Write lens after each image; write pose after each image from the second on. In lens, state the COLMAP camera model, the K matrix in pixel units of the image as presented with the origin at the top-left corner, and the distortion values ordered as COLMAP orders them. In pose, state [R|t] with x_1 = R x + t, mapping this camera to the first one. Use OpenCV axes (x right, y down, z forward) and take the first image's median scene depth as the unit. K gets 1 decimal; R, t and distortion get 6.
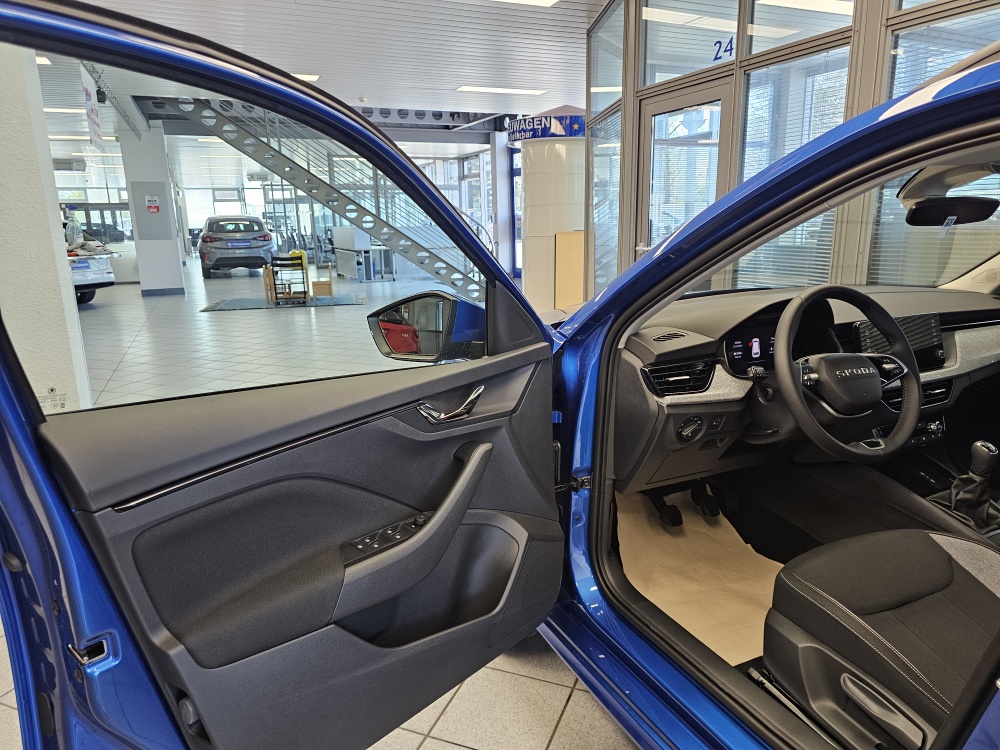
lens RADIAL K [[675.9, 0, 515.9], [0, 675.9, 375.4], [0, 0, 1]] dist [0.059781, -0.066355]
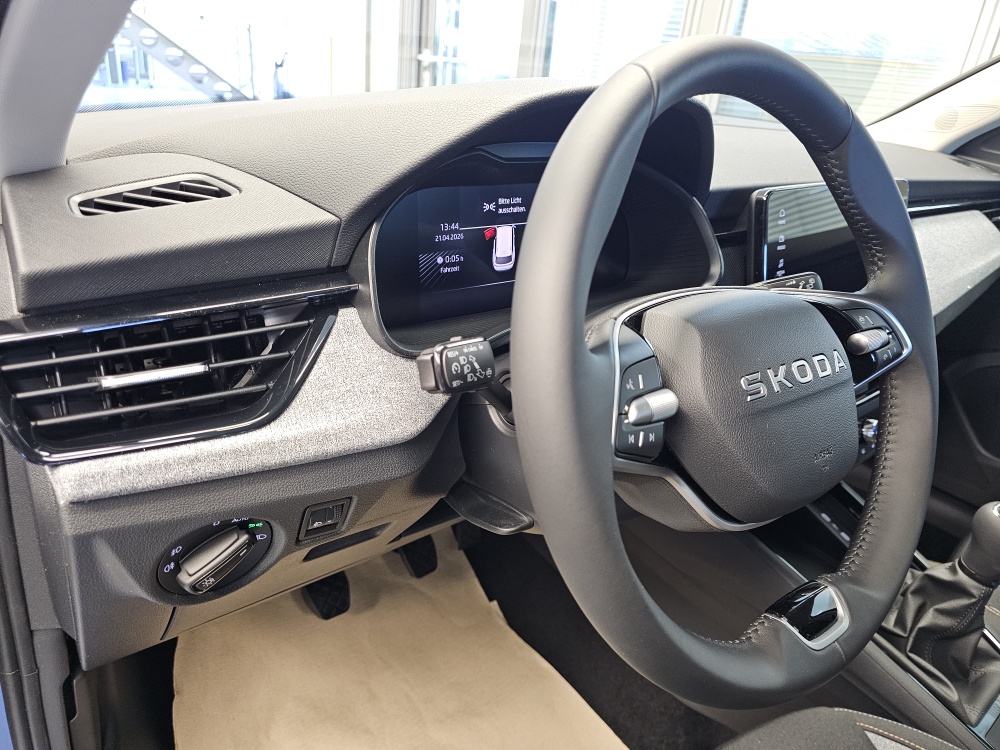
lens RADIAL K [[684.9, 0, 500.0], [0, 684.9, 375.0], [0, 0, 1]] dist [0.045361, -0.066773]
pose [[0.970106, 0.003633, 0.242655, 0.059299], [-0.055286, 0.976905, 0.206397, -0.010523], [-0.236301, -0.213643, 0.947902, 0.144796]]
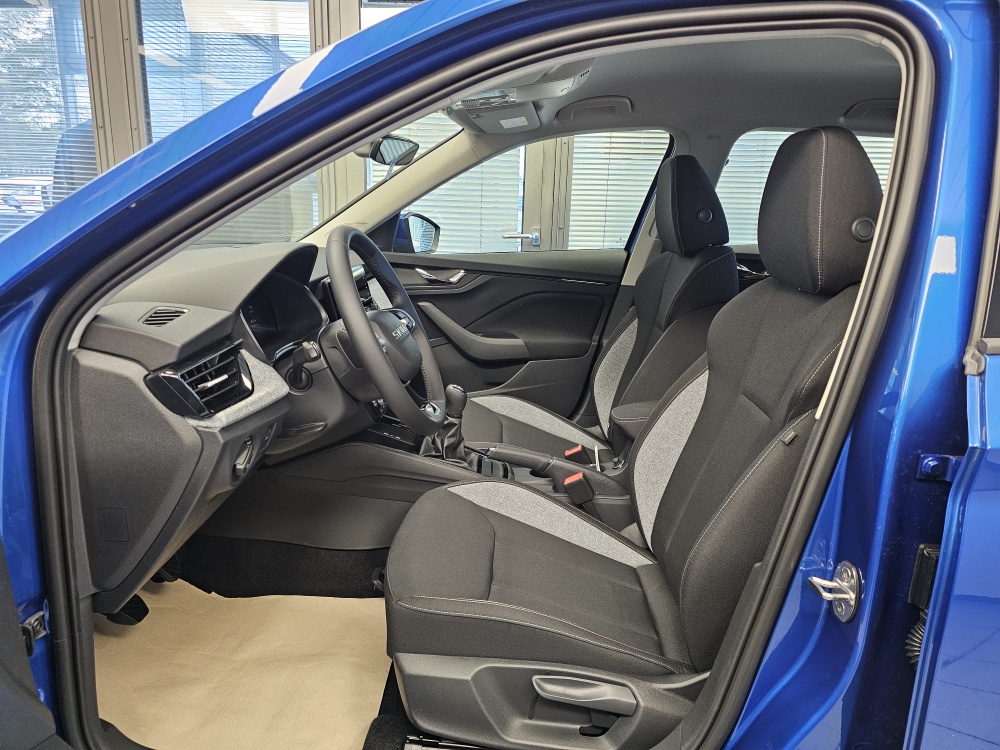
lens RADIAL K [[662.7, 0, 498.9], [0, 662.7, 356.1], [0, 0, 1]] dist [0.005668, 0.000266]
pose [[0.442632, -0.163829, 0.881611, -0.031629], [0.162333, 0.981564, 0.100901, -0.006987], [-0.881887, 0.098452, 0.461066, 0.100041]]
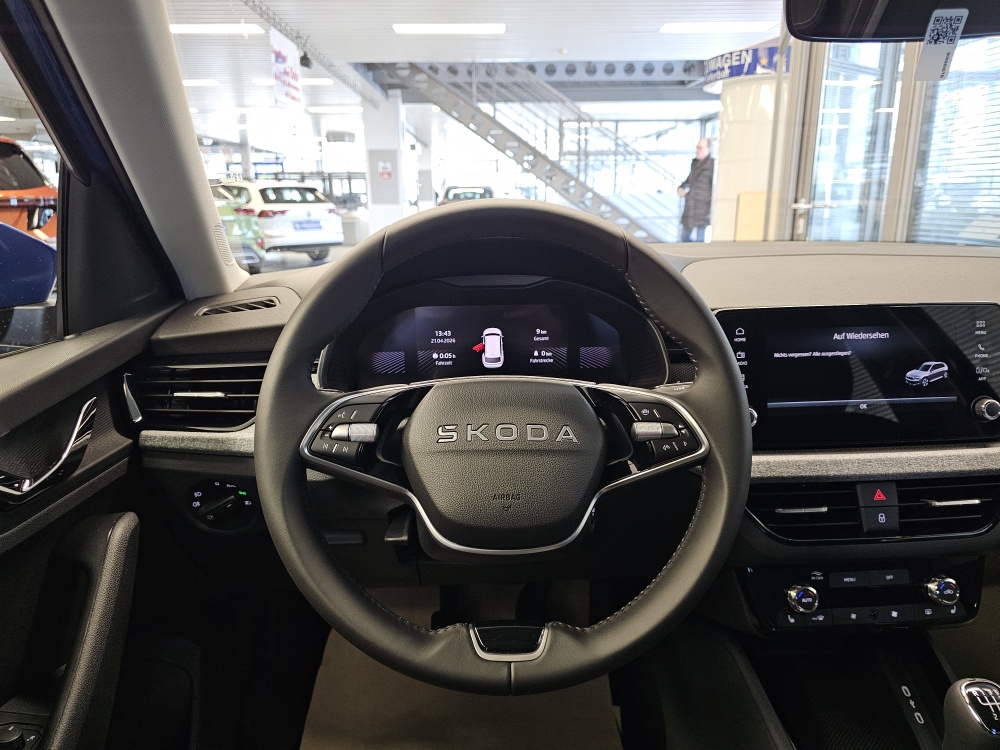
lens RADIAL K [[684.9, 0, 500.0], [0, 684.9, 375.0], [0, 0, 1]] dist [0.045361, -0.066773]
pose [[0.922210, 0.106704, -0.371676, 0.119149], [-0.094209, 0.994210, 0.051674, -0.010472], [0.375038, -0.012639, 0.926923, 0.125042]]
